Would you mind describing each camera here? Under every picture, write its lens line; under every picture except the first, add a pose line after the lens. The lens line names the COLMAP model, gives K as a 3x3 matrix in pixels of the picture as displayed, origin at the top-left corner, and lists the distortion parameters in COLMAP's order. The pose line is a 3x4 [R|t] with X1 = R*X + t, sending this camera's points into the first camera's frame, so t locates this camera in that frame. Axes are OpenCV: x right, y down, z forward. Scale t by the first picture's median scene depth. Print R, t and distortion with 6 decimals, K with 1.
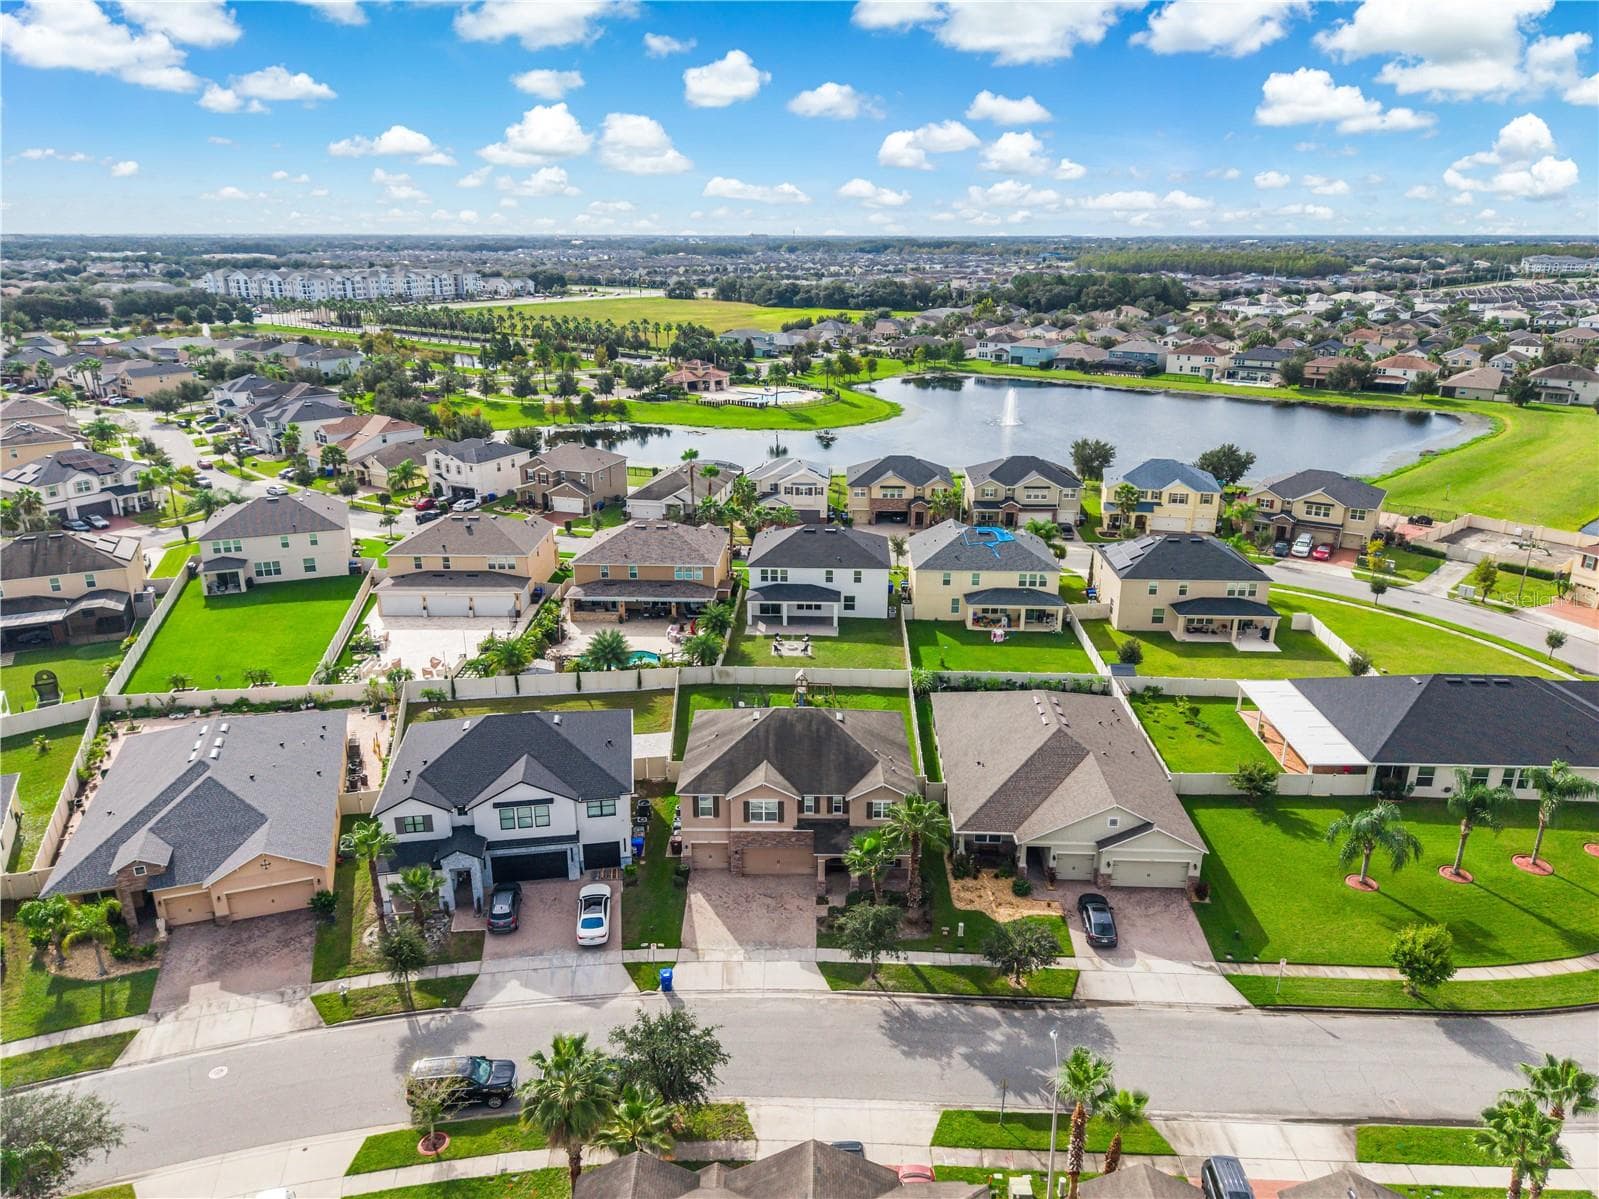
lens RADIAL K [[1066.9, 0, 799.5], [0, 1066.9, 599.5], [0, 0, 1]] dist [0.022168, 0.000281]
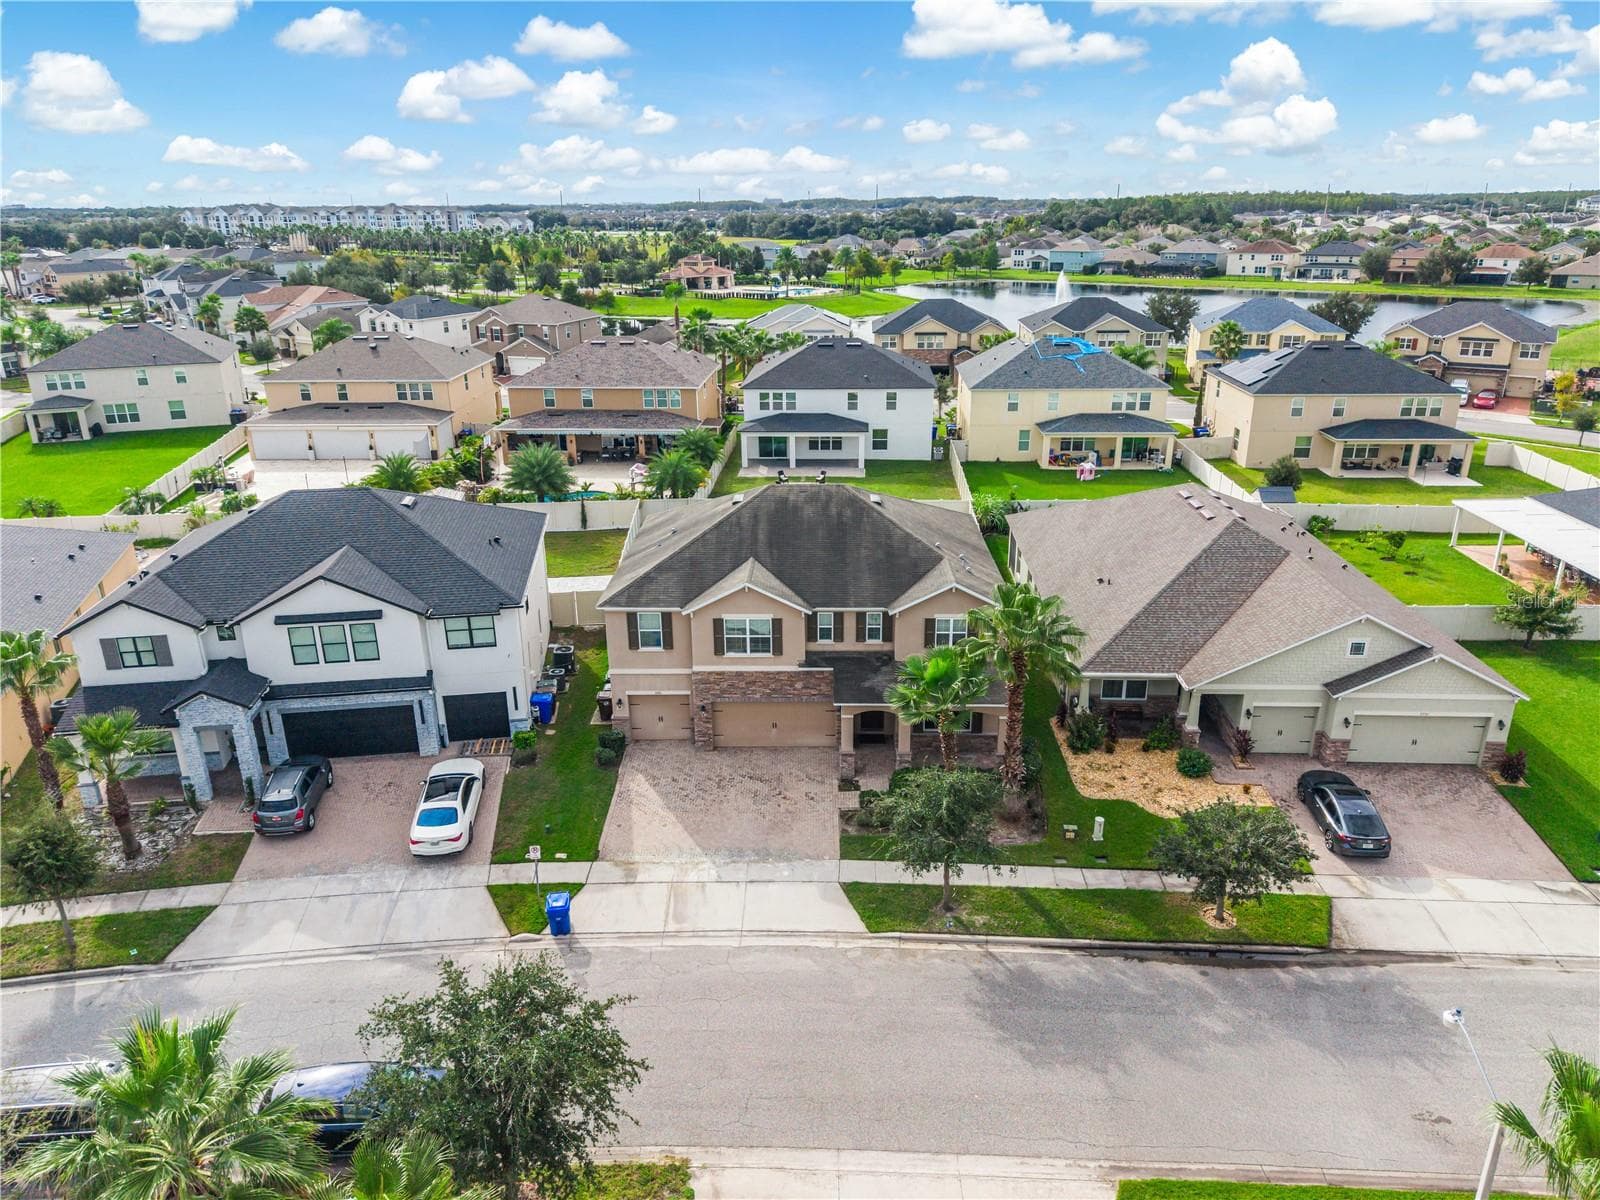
lens RADIAL K [[1082.1, 0, 800.0], [0, 1082.1, 600.0], [0, 0, 1]] dist [0.016422, -0.004347]
pose [[0.999858, -0.005911, -0.015788, 0.004276], [0.006273, 0.999718, 0.022917, 0.160869], [0.015648, -0.023013, 0.999613, 0.399338]]
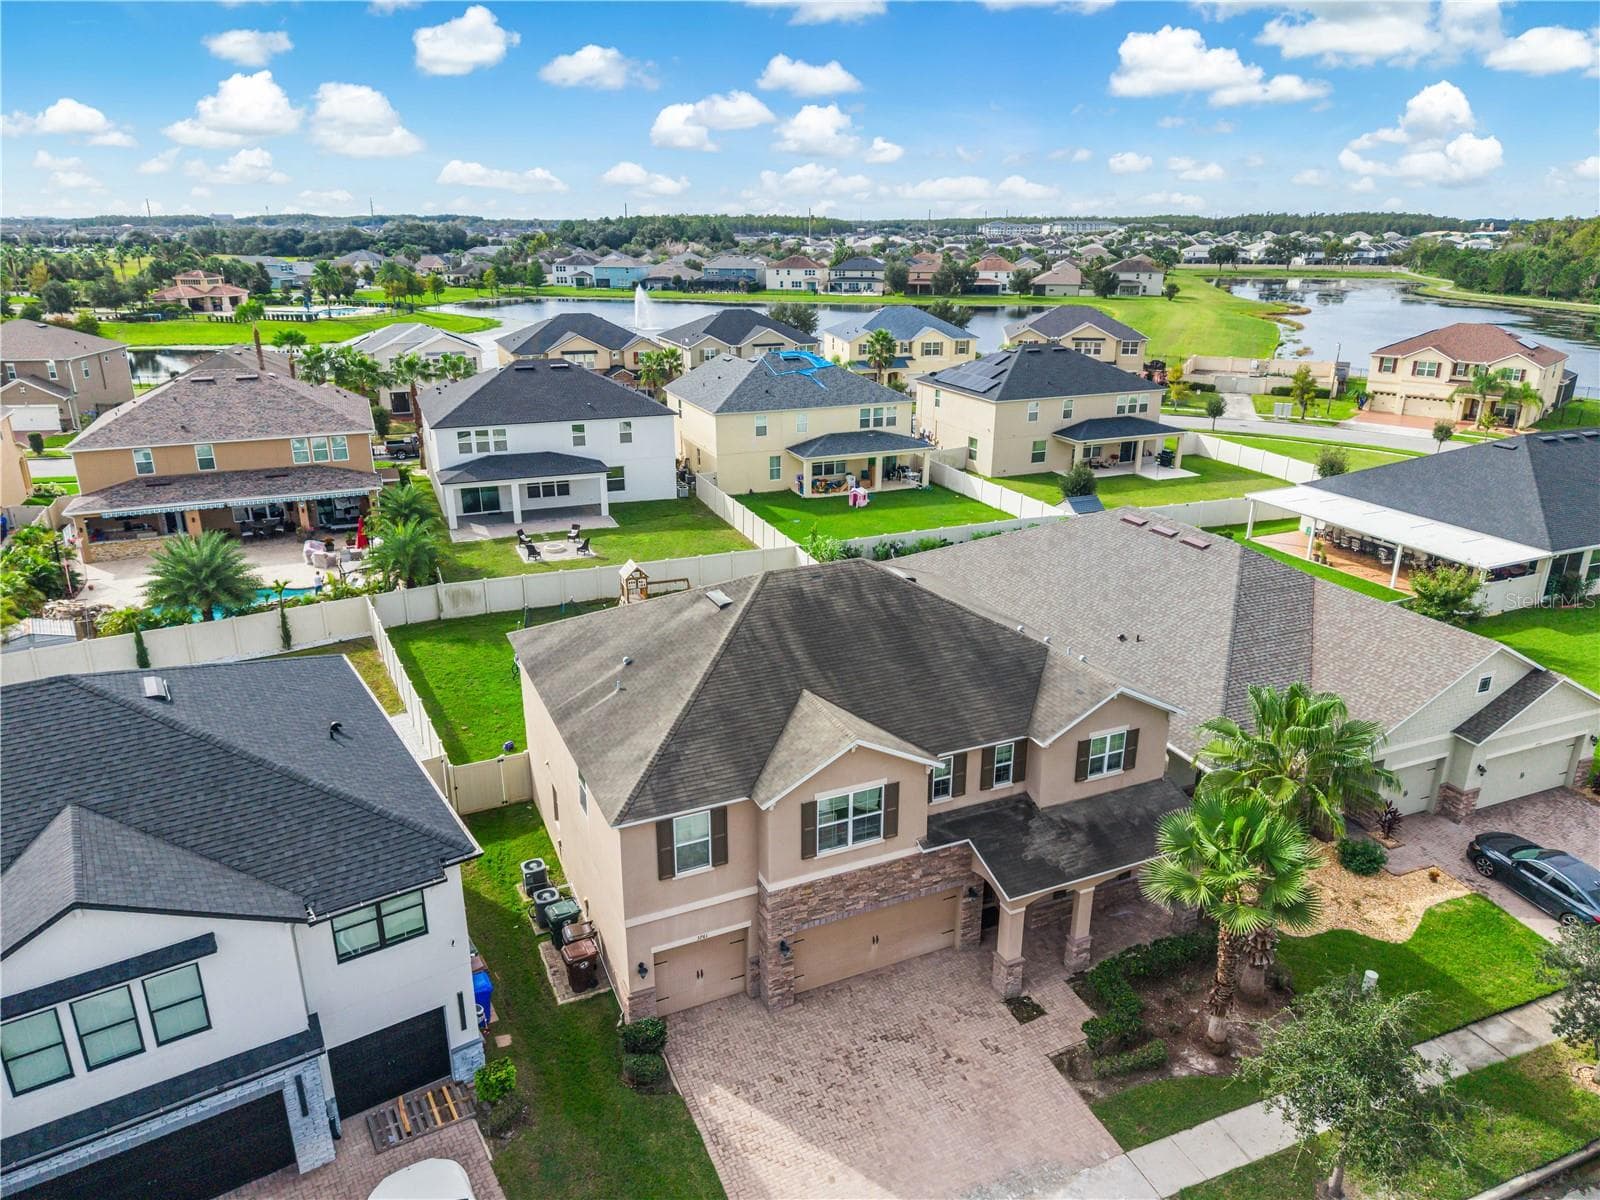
lens RADIAL K [[1069.6, 0, 800.0], [0, 1069.6, 600.0], [0, 0, 1]] dist [0.026232, -0.036925]
pose [[0.906771, -0.138808, 0.398119, -0.181447], [0.134319, 0.990159, 0.039297, 0.103300], [-0.399656, 0.017841, 0.916492, 0.645384]]
